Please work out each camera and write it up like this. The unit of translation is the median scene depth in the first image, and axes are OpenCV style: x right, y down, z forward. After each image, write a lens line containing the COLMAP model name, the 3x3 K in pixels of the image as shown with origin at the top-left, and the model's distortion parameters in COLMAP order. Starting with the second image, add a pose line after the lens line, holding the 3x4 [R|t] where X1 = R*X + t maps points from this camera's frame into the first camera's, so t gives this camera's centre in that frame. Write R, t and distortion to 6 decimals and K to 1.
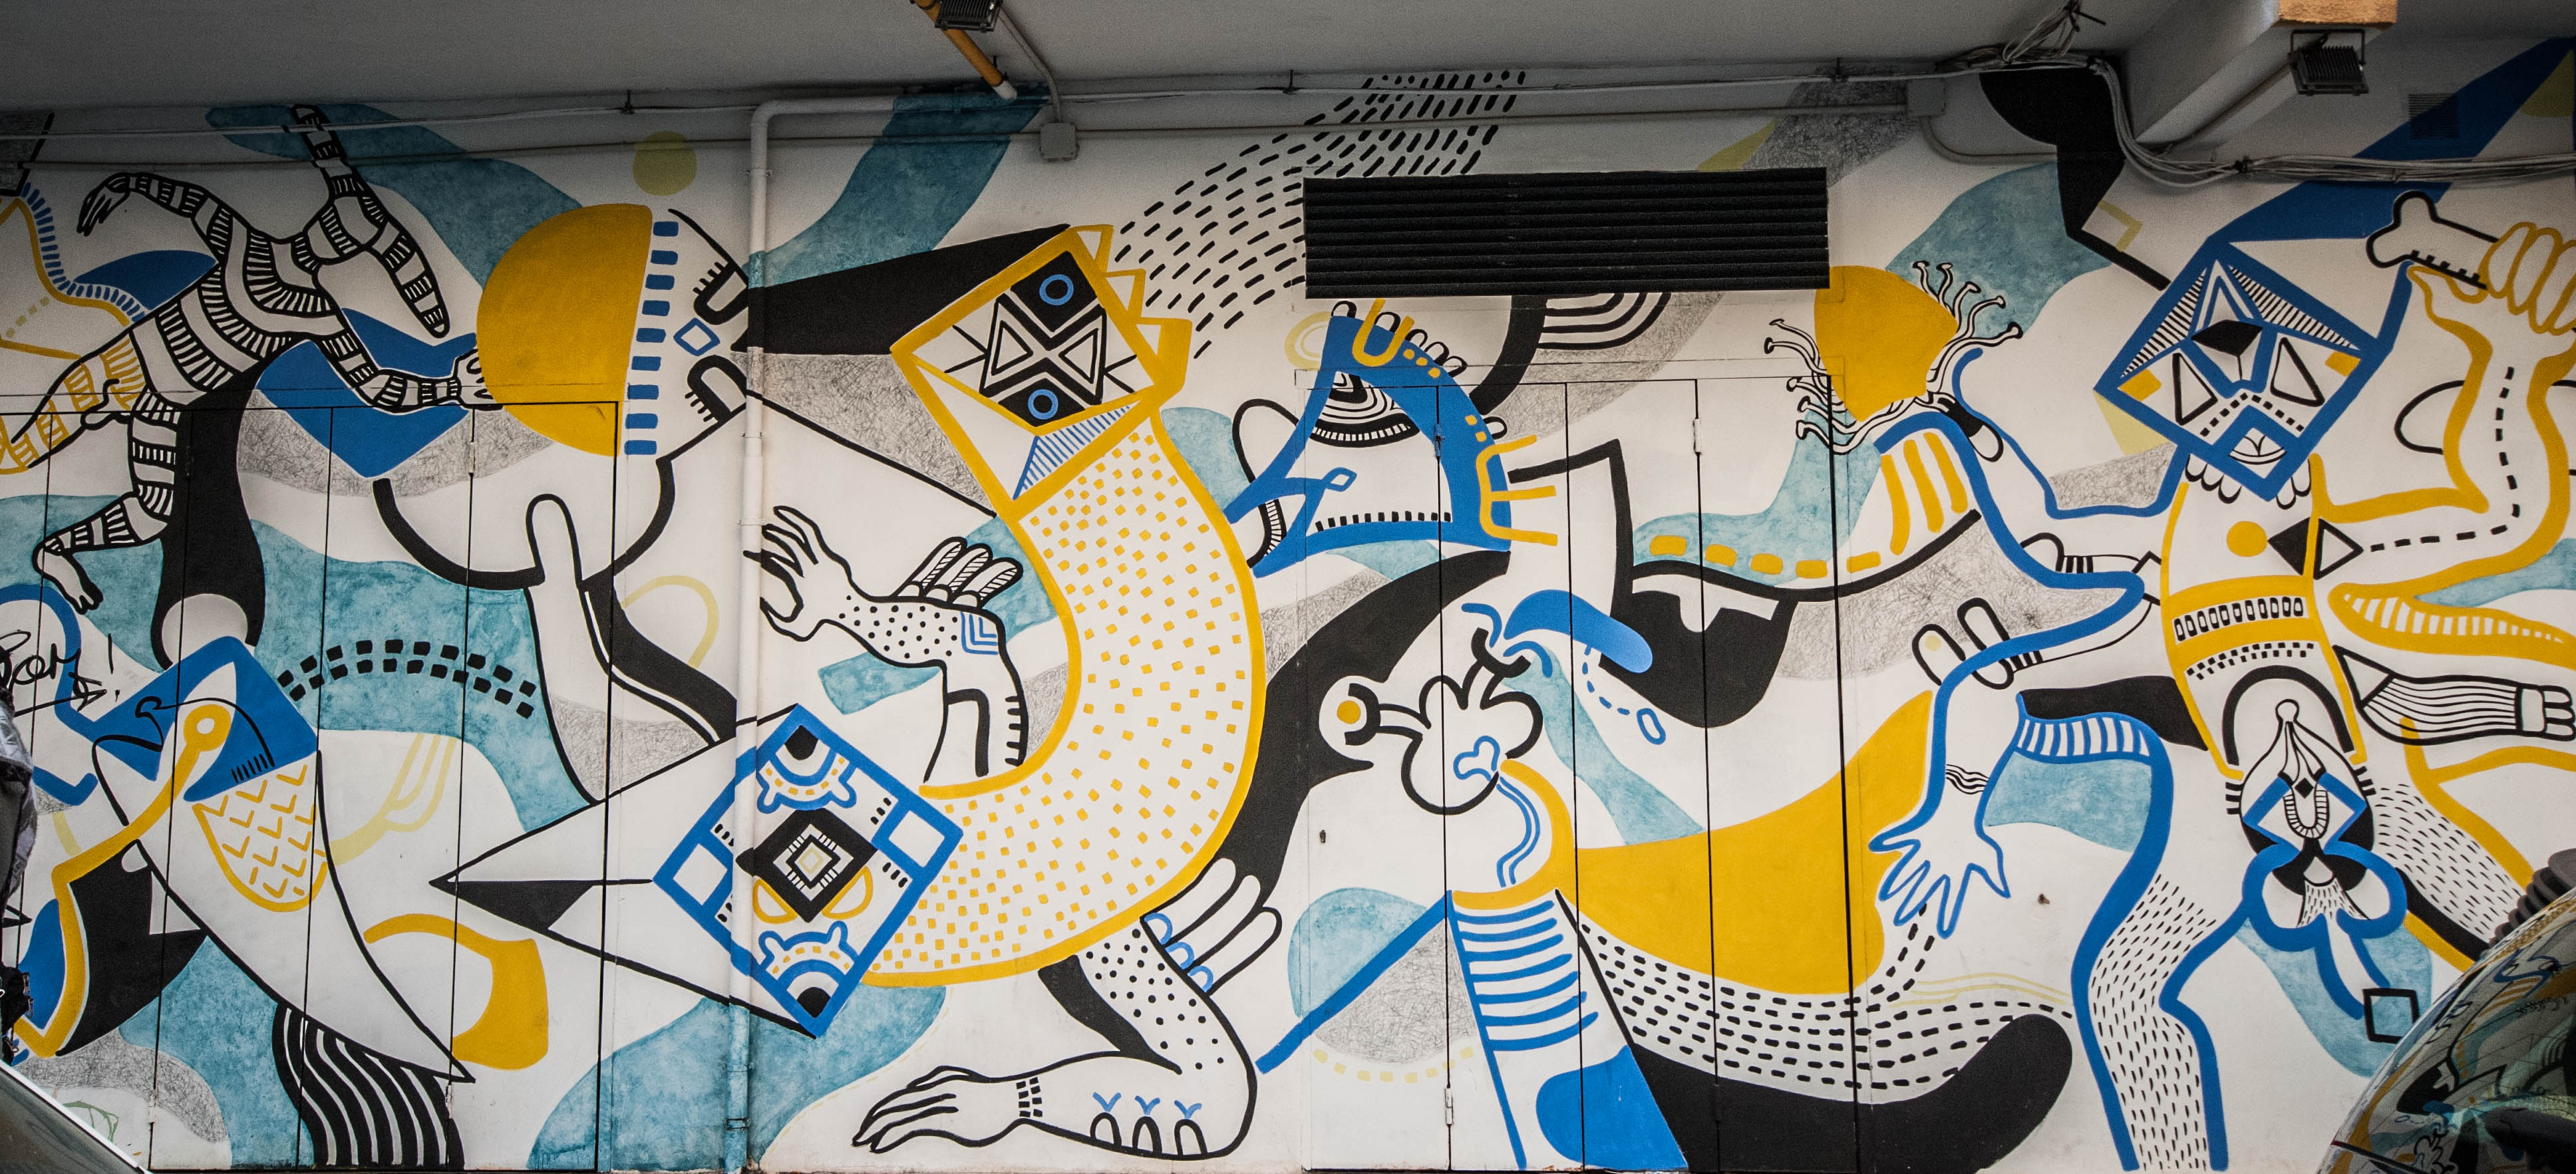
lens RADIAL K [[2175.7, 0, 1288.0], [0, 2175.7, 587.0], [0, 0, 1]] dist [0.005558, 0.002000]
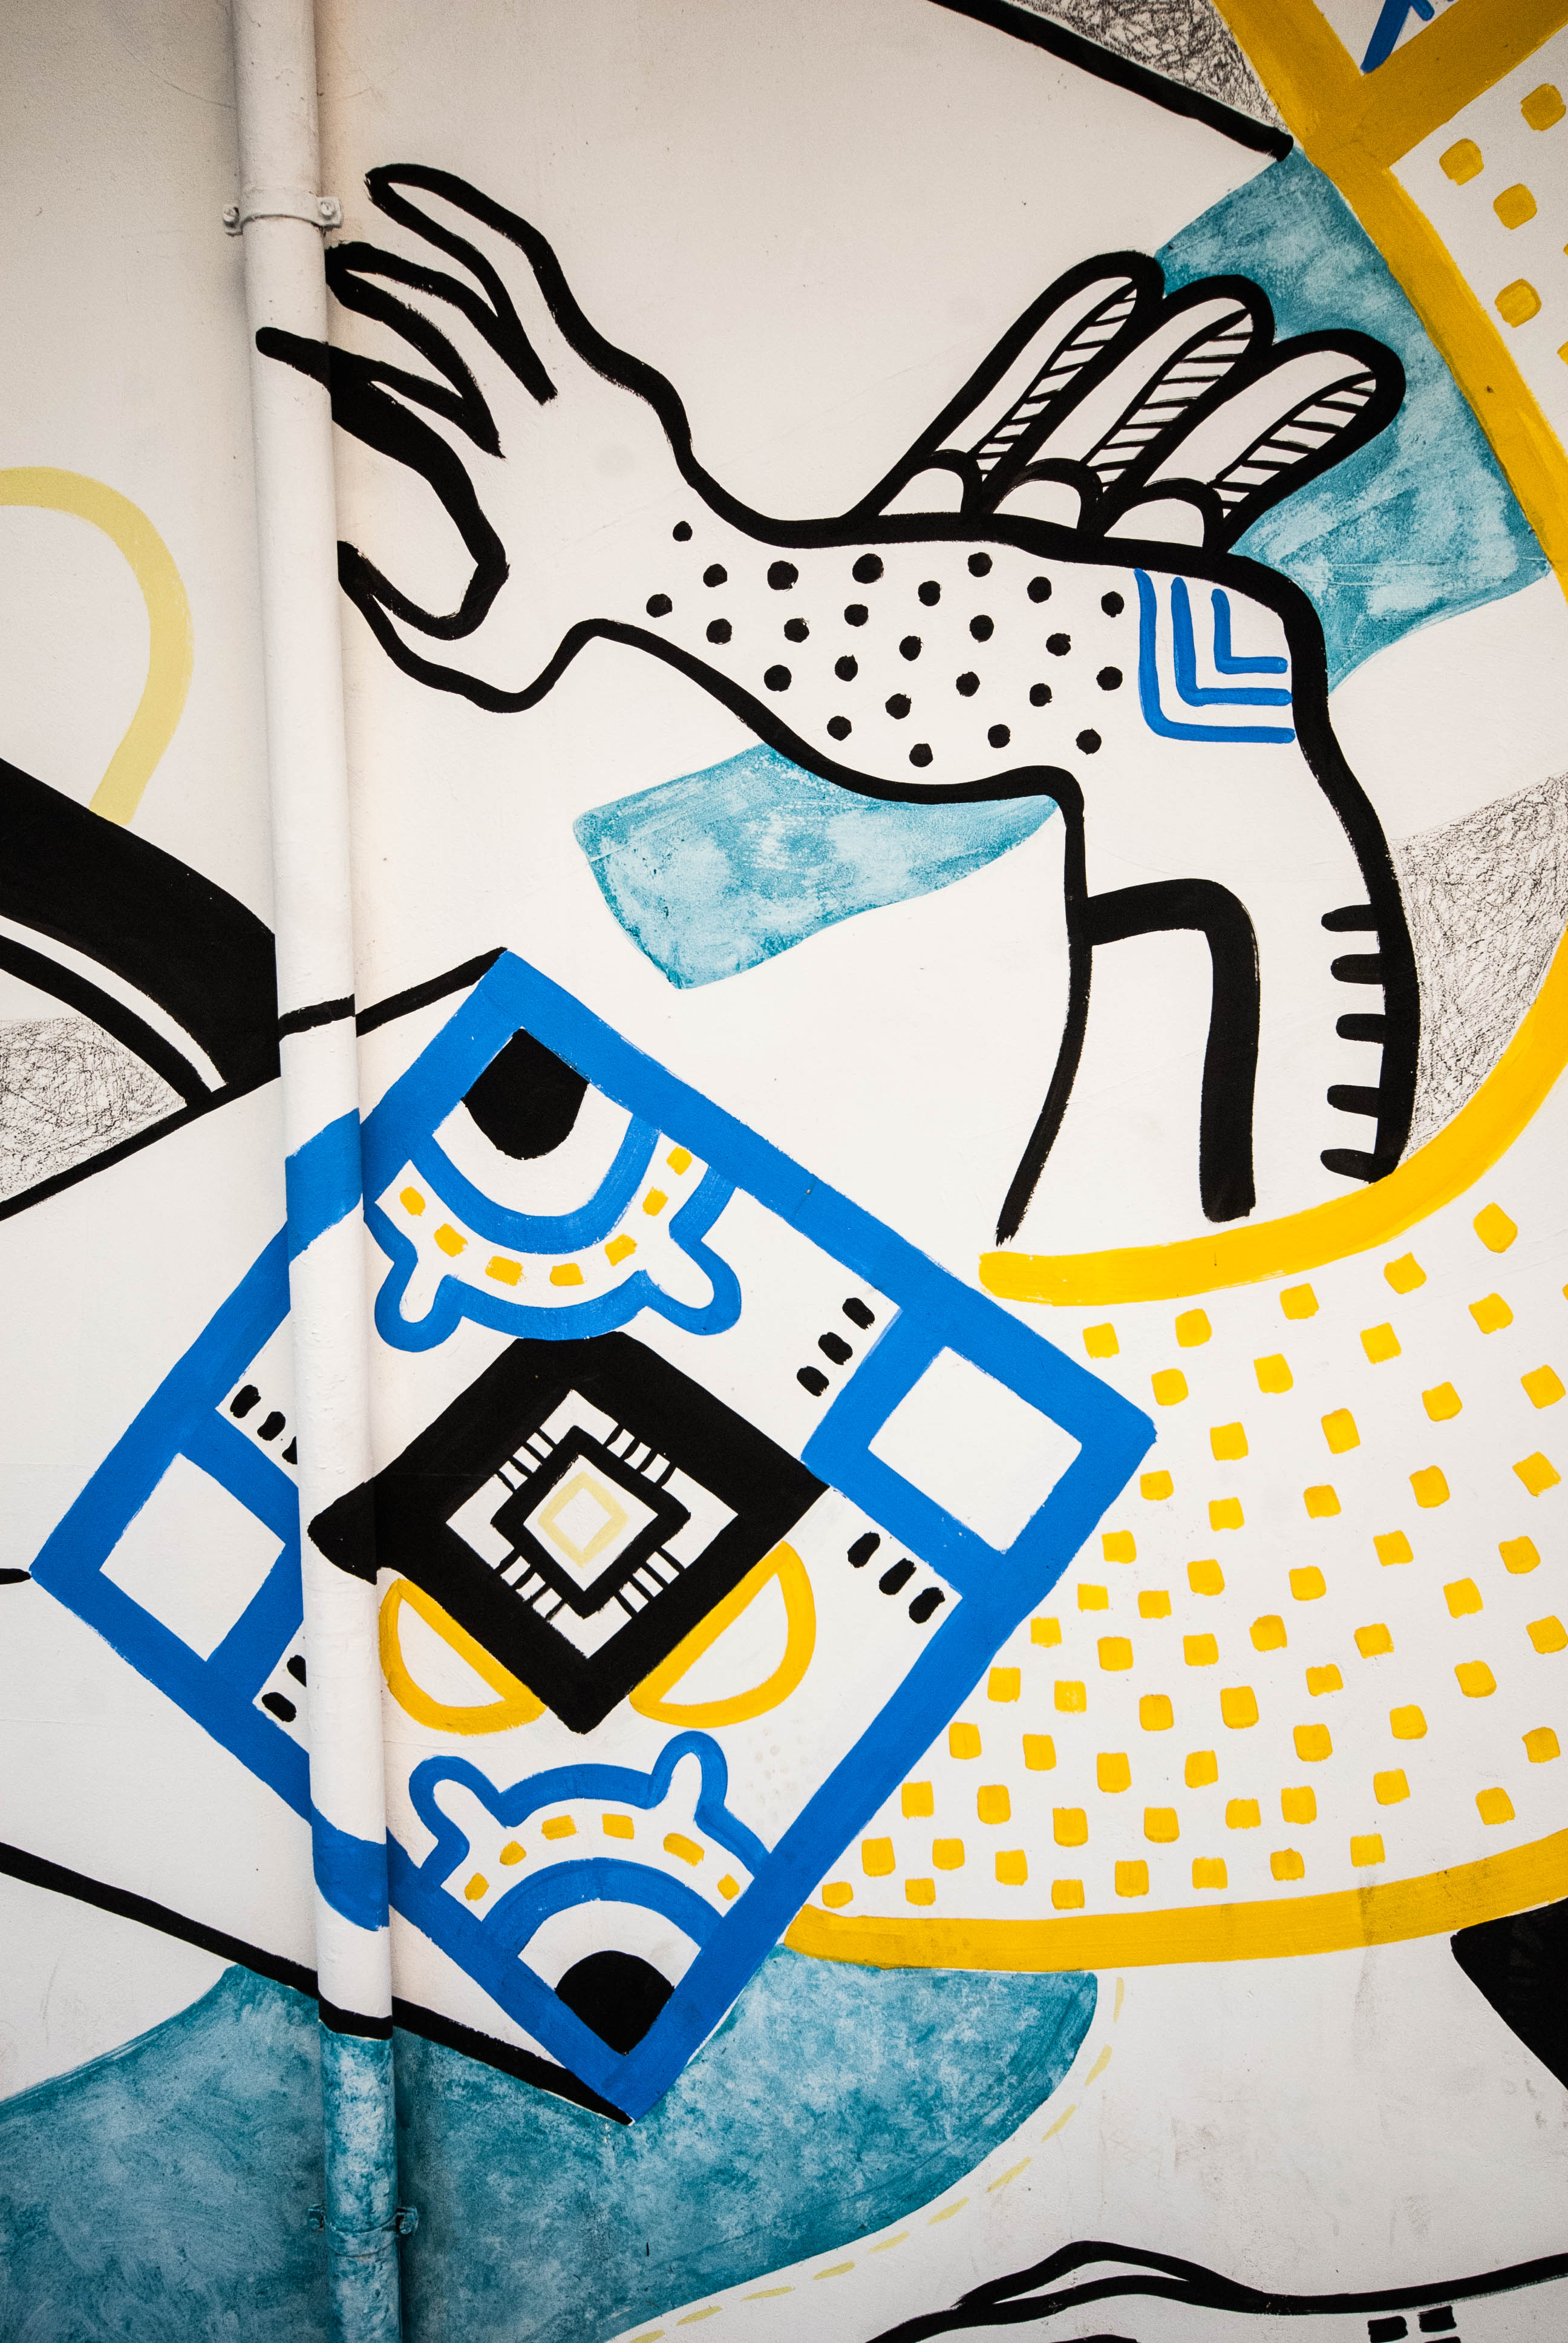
lens RADIAL K [[1945.9, 0, 784.0], [0, 1945.9, 1171.5], [0, 0, 1]] dist [-0.004719, 0.064871]
pose [[0.999515, -0.014921, -0.027344, -0.186358], [0.019866, 0.981464, 0.190614, 0.035823], [0.023993, -0.191065, 0.981284, 0.767793]]
